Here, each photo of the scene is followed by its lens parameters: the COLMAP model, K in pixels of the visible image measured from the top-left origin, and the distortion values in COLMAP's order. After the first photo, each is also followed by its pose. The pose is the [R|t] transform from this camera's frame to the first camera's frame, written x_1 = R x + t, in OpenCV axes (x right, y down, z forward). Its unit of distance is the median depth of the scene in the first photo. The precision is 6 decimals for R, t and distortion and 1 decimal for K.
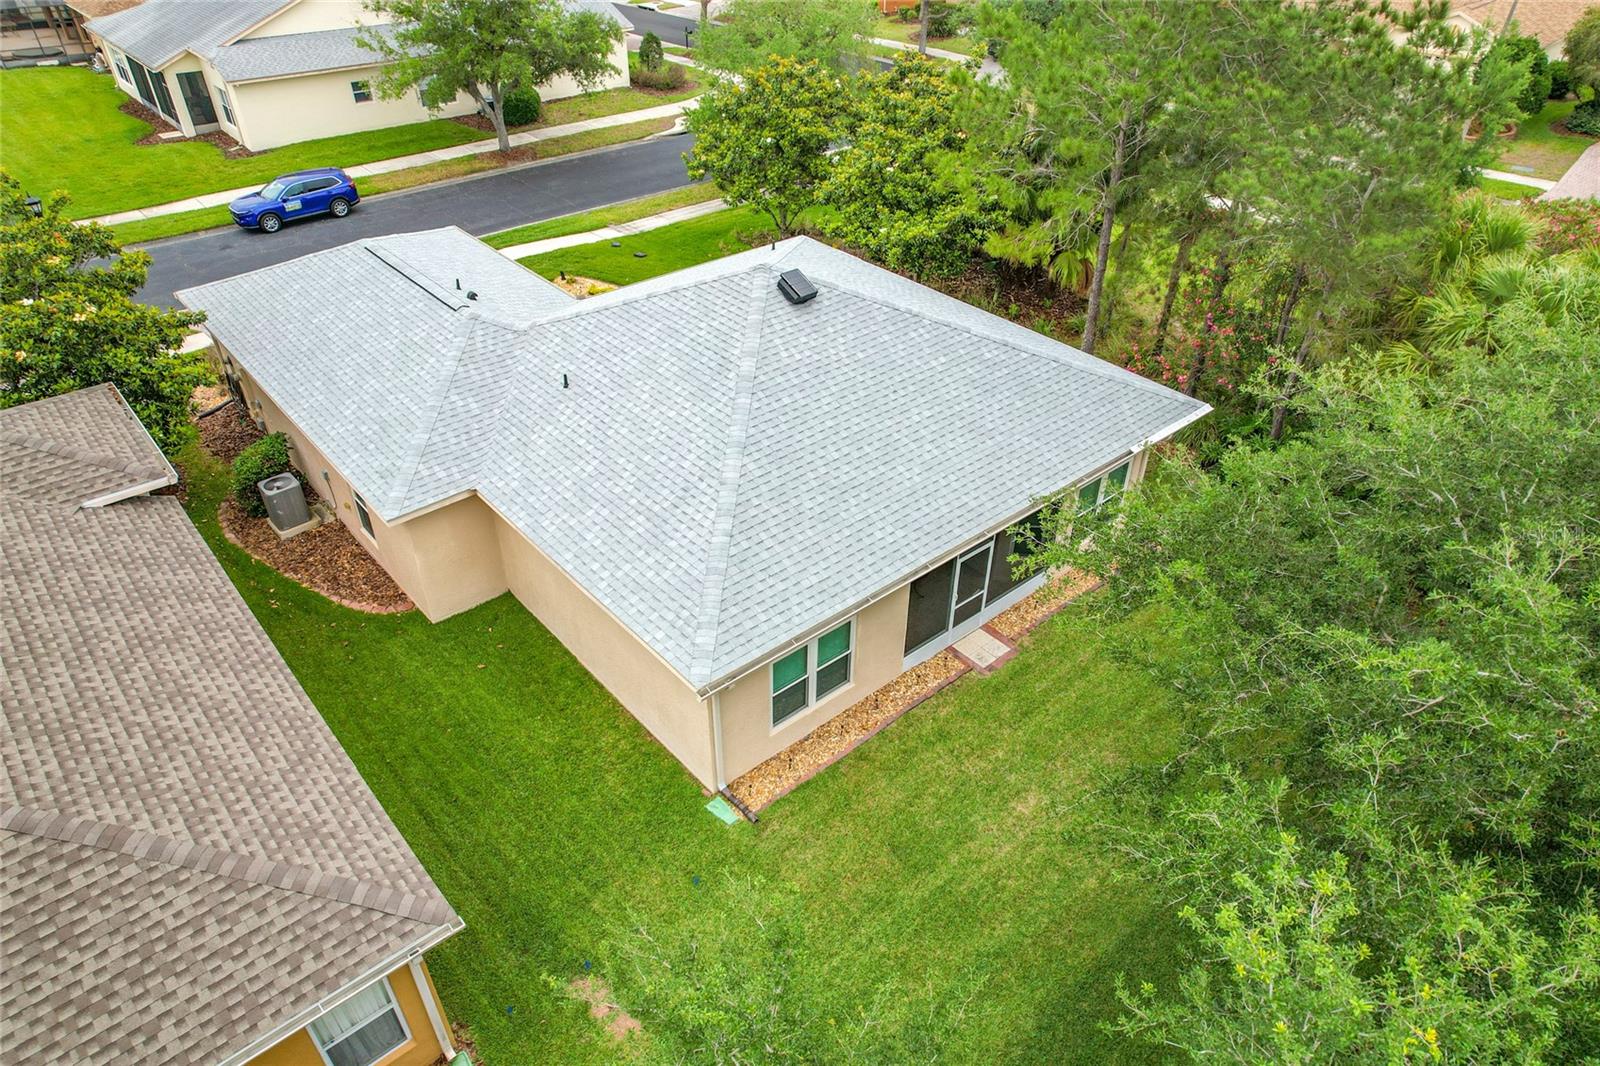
lens RADIAL K [[1015.5, 0, 793.1], [0, 1015.5, 581.4], [0, 0, 1]] dist [-0.002356, 0.001125]
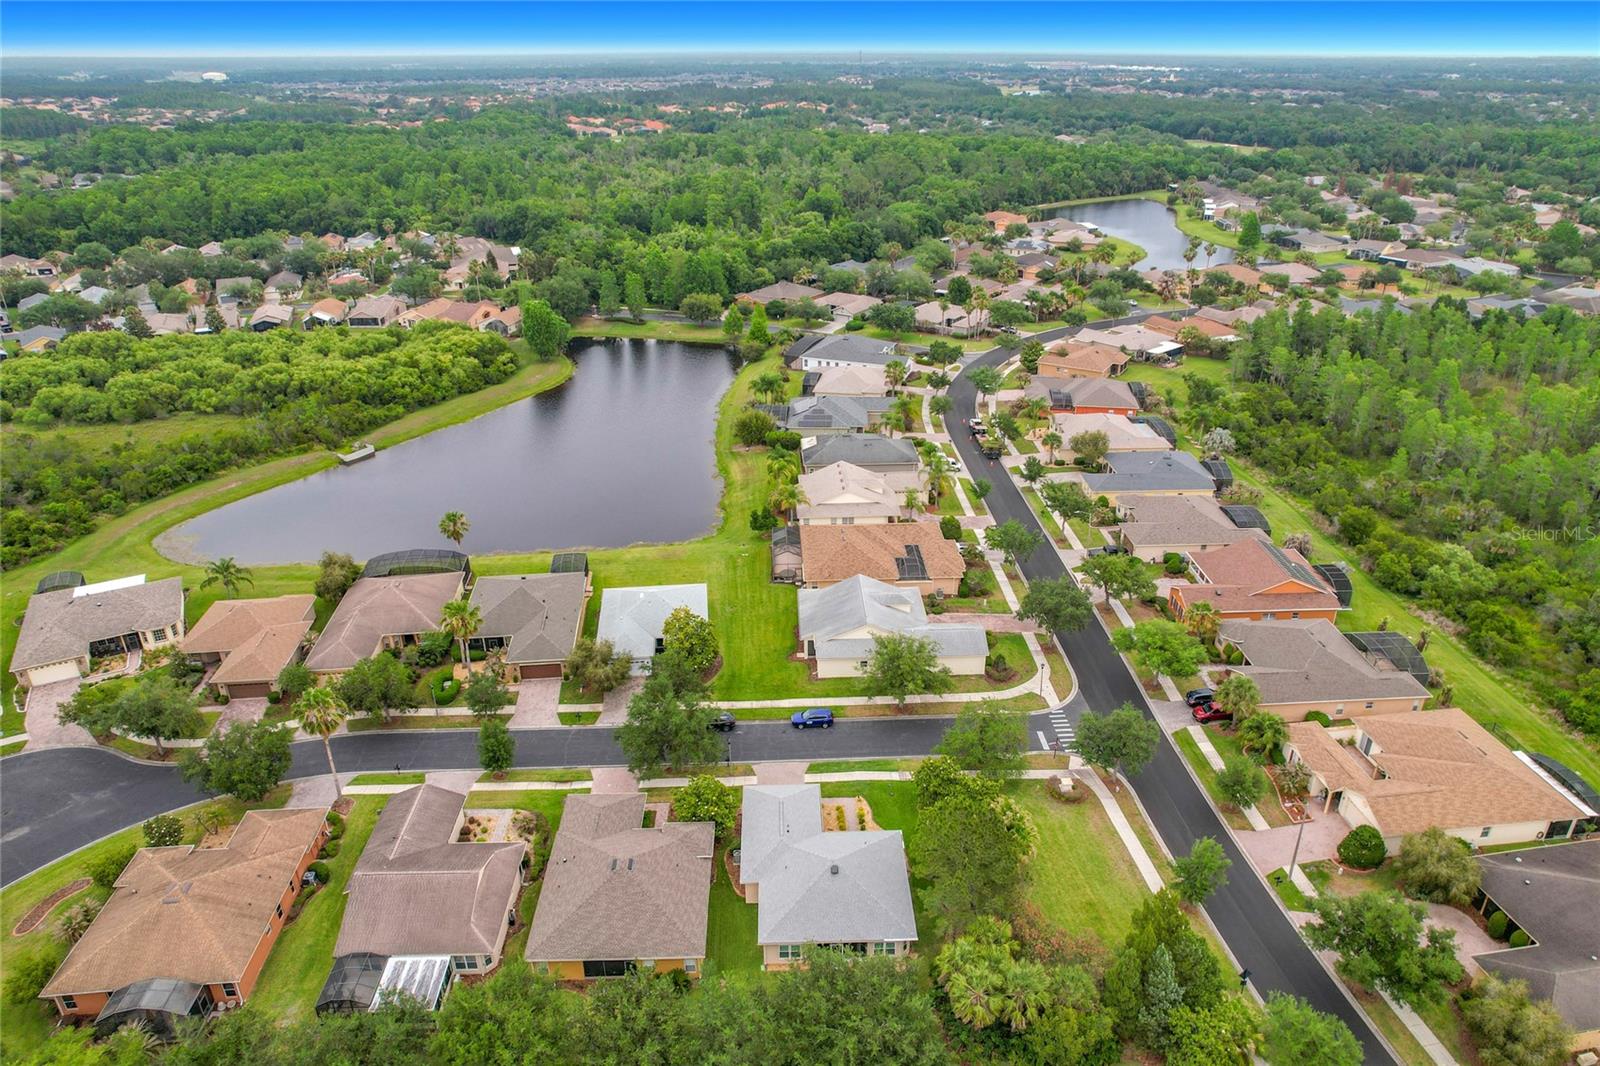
lens RADIAL K [[1022.7, 0, 800.0], [0, 1022.7, 533.0], [0, 0, 1]] dist [-0.062856, 0.000442]
pose [[0.781797, 0.256487, -0.568337, 1.407037], [-0.378937, 0.919286, -0.106394, -0.770499], [0.495176, 0.298542, 0.815888, -2.177833]]
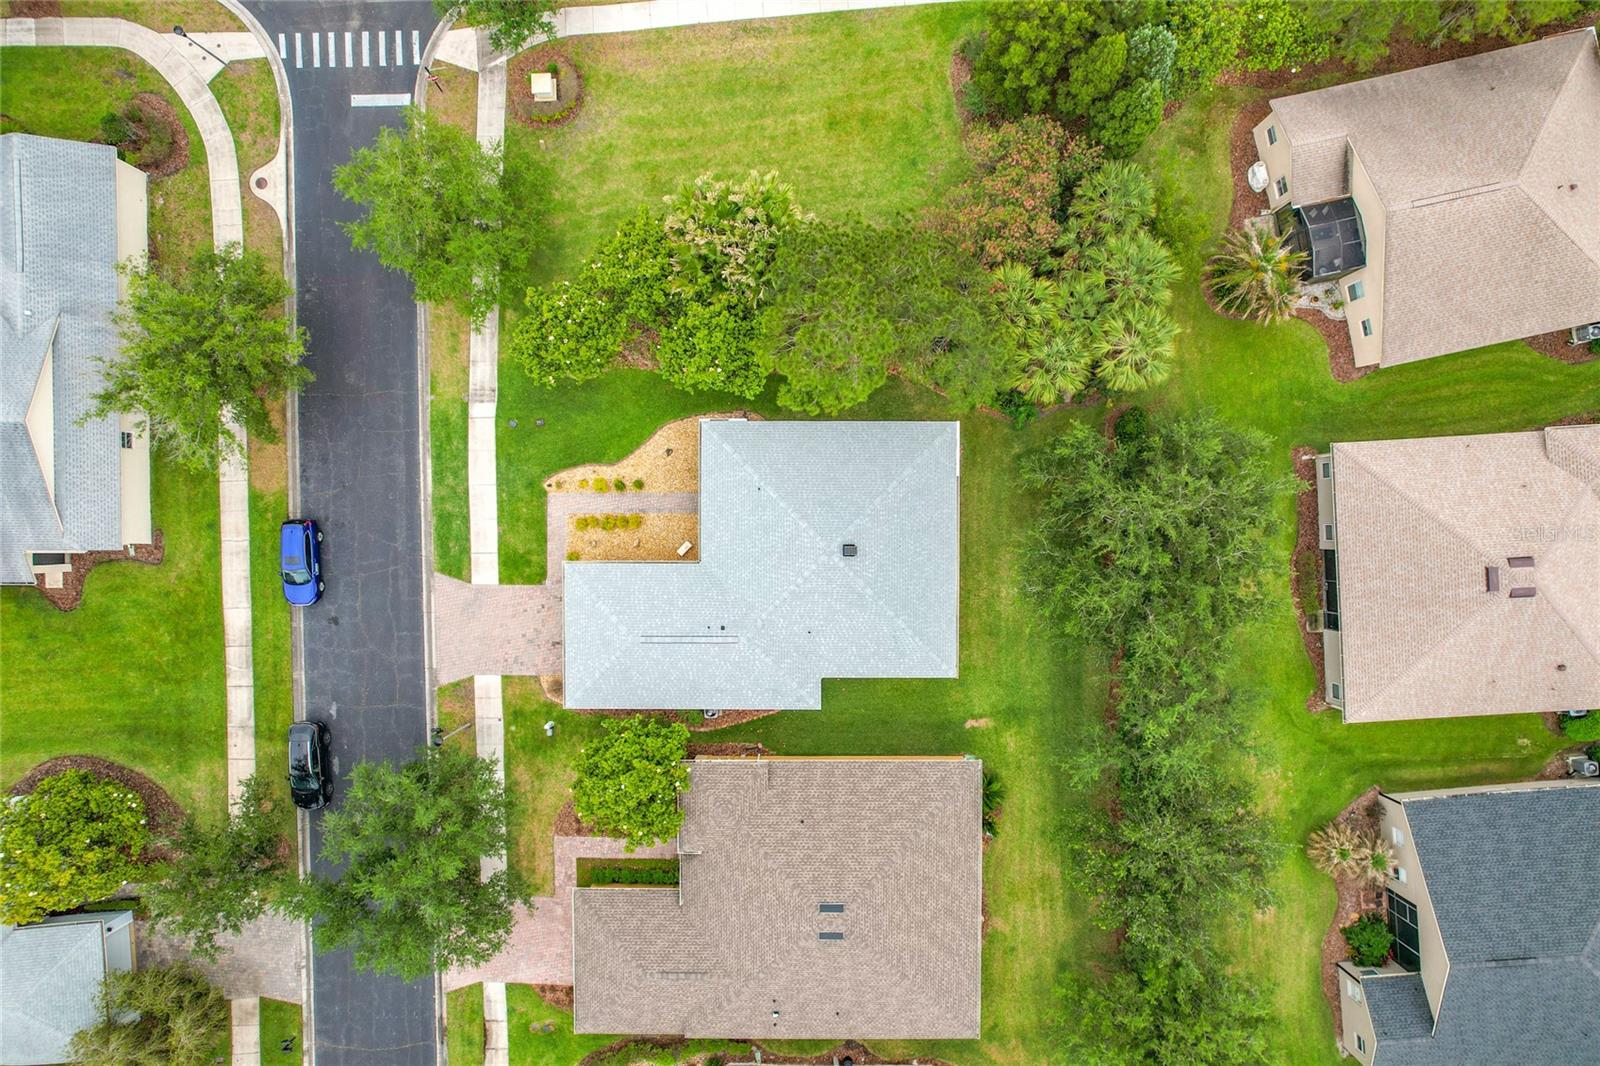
lens RADIAL K [[1018.4, 0, 800.0], [0, 1018.4, 533.0], [0, 0, 1]] dist [-0.031414, 0.002058]
pose [[0.642567, -0.766110, -0.013533, -0.012141], [0.473638, 0.383252, 0.792960, -1.659648], [-0.602308, -0.515939, 0.609124, -0.314218]]
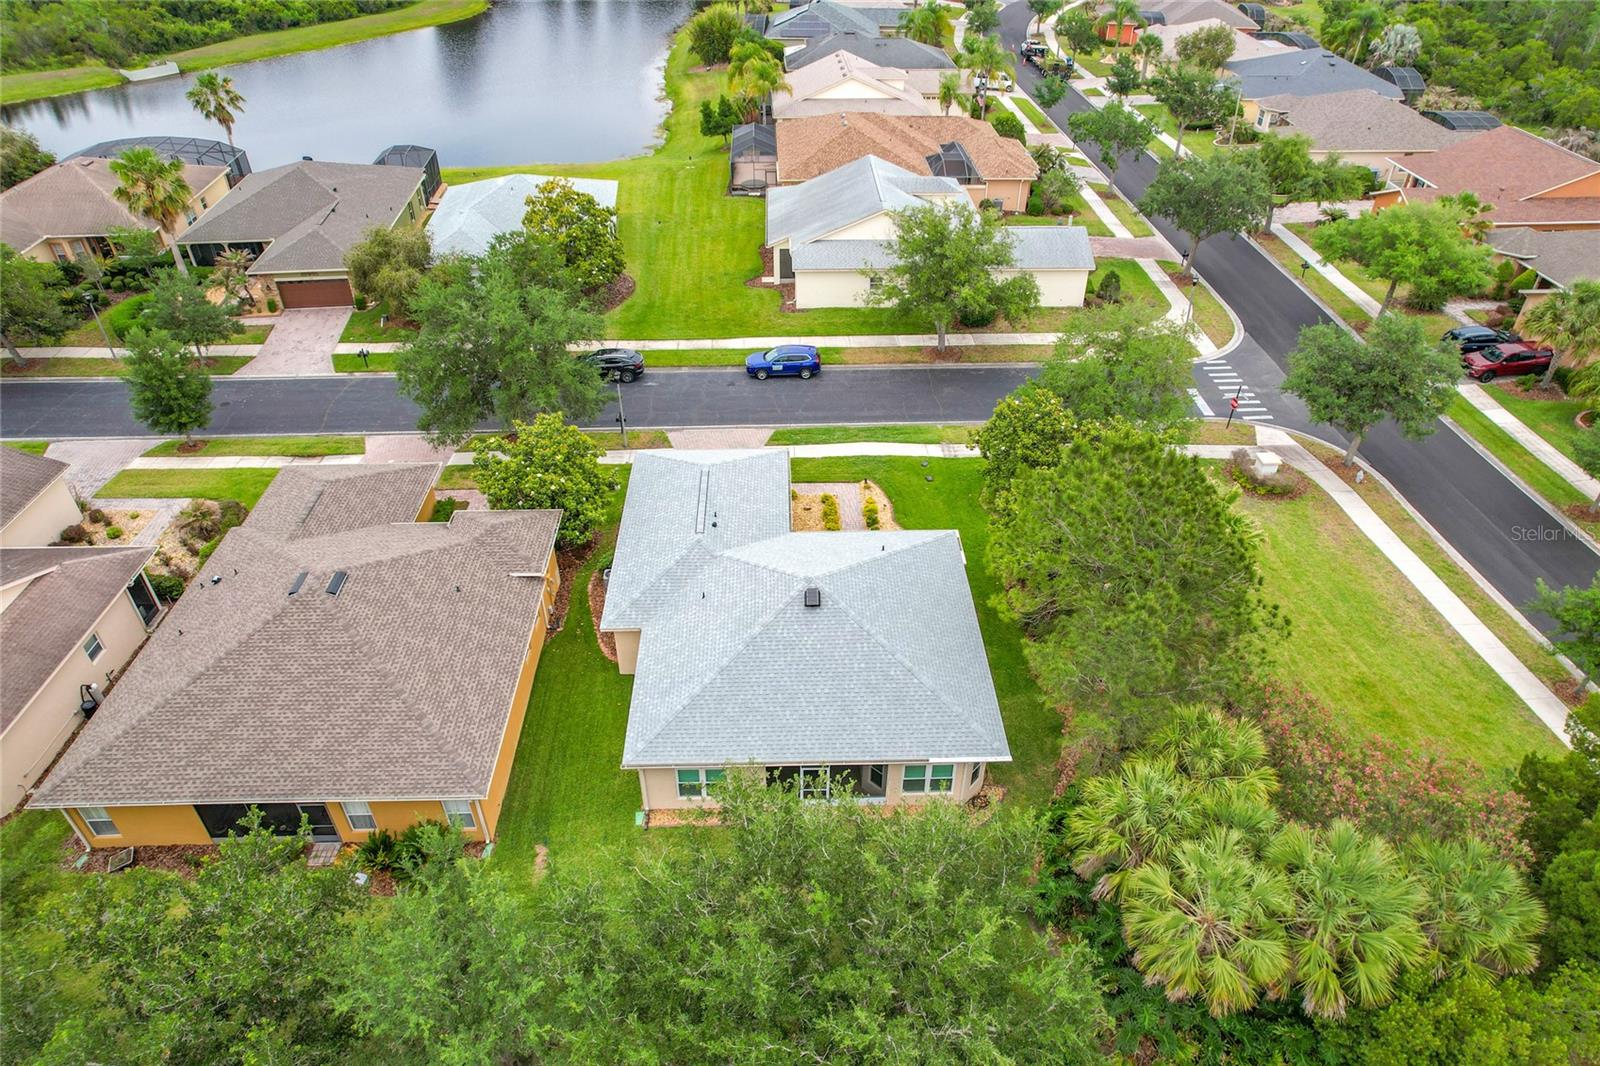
lens RADIAL K [[1018.4, 0, 800.0], [0, 1018.4, 533.0], [0, 0, 1]] dist [-0.031414, 0.002058]
pose [[0.780501, 0.367871, -0.505459, 0.623498], [-0.386983, 0.919310, 0.071512, -0.364530], [0.490981, 0.139788, 0.859882, -0.461297]]
